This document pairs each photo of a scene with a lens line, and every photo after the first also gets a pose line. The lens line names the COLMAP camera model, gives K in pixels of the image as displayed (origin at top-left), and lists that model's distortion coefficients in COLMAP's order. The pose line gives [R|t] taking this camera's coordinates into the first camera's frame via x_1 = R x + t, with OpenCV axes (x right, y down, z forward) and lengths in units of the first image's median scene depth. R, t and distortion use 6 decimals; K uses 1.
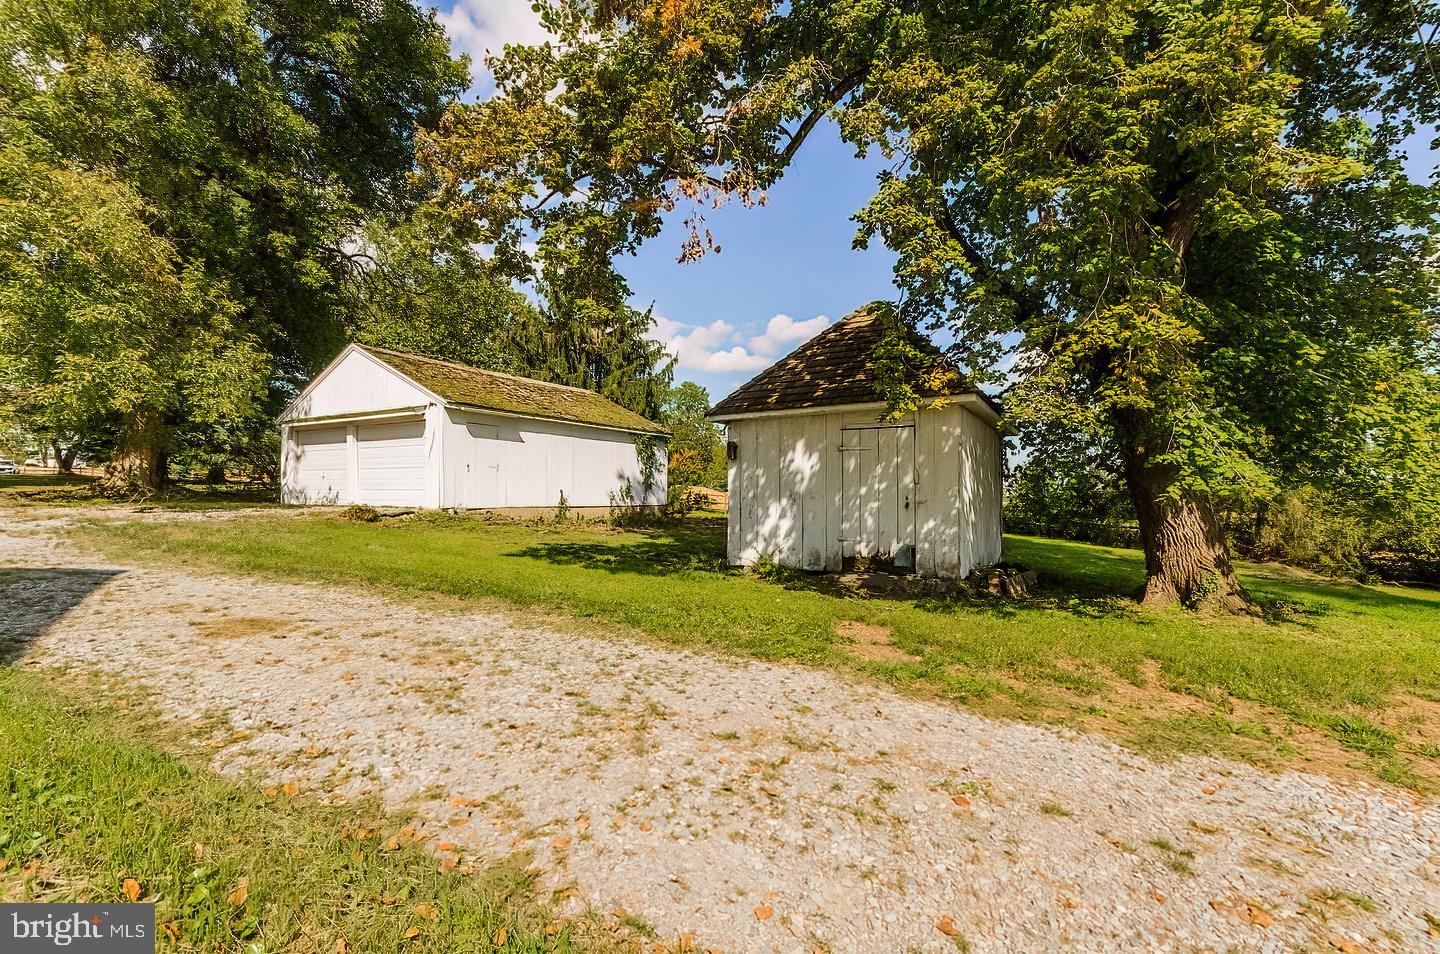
lens RADIAL K [[642.0, 0, 731.1], [0, 642.0, 486.5], [0, 0, 1]] dist [0.004402, 0.000201]
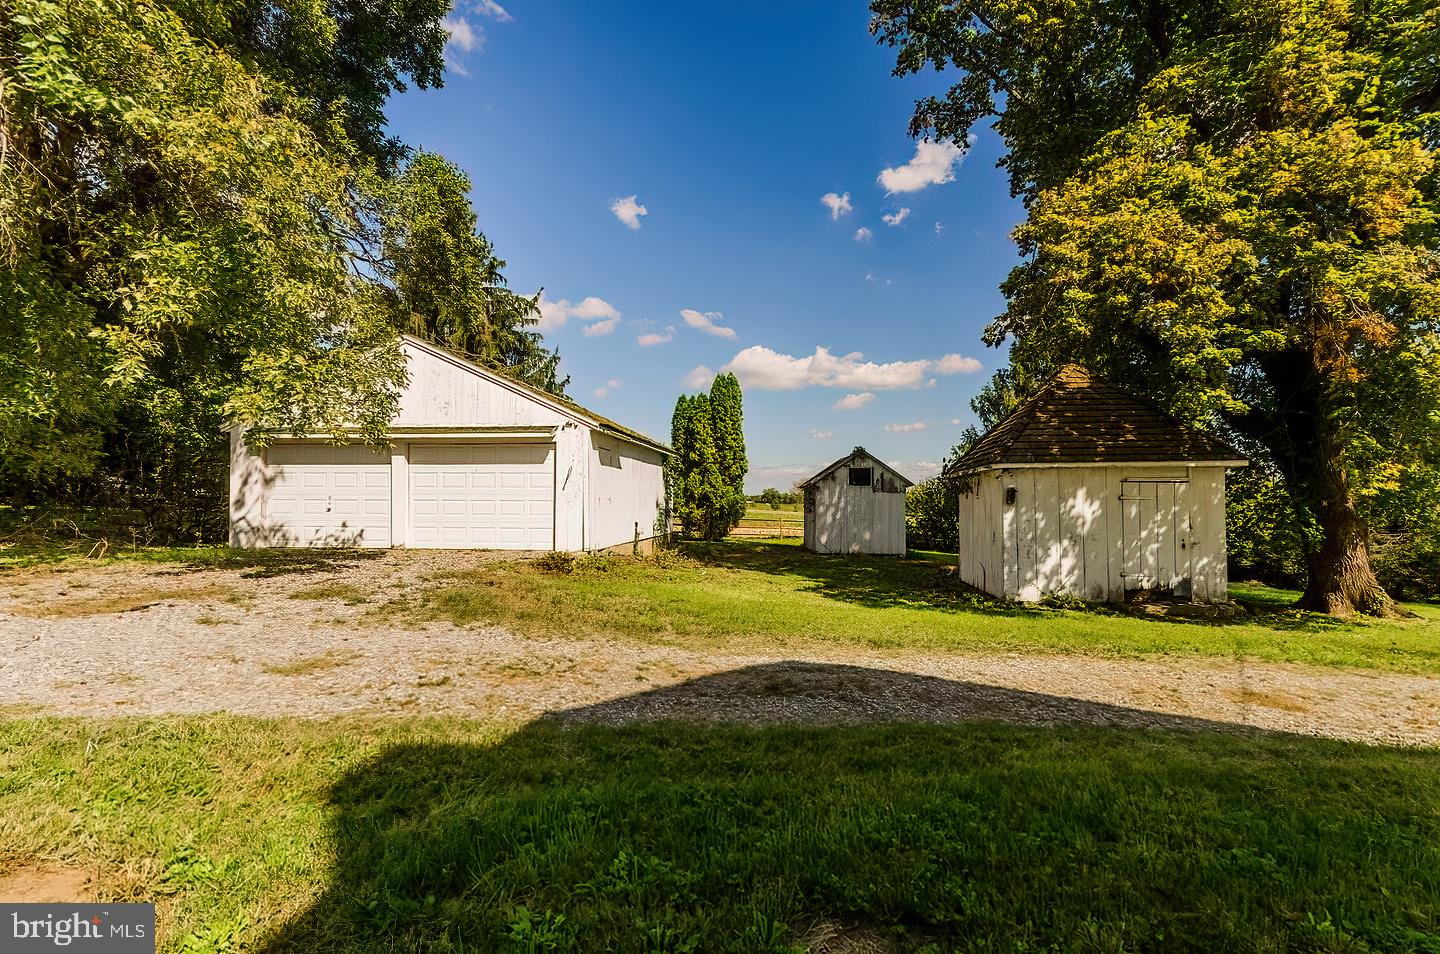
lens RADIAL K [[715.9, 0, 720.7], [0, 715.9, 502.1], [0, 0, 1]] dist [-0.003557, -0.000643]
pose [[0.905059, -0.001202, 0.425284, -0.997300], [-0.004753, 0.999905, 0.012942, -0.061250], [-0.425259, -0.013734, 0.904967, 0.125405]]
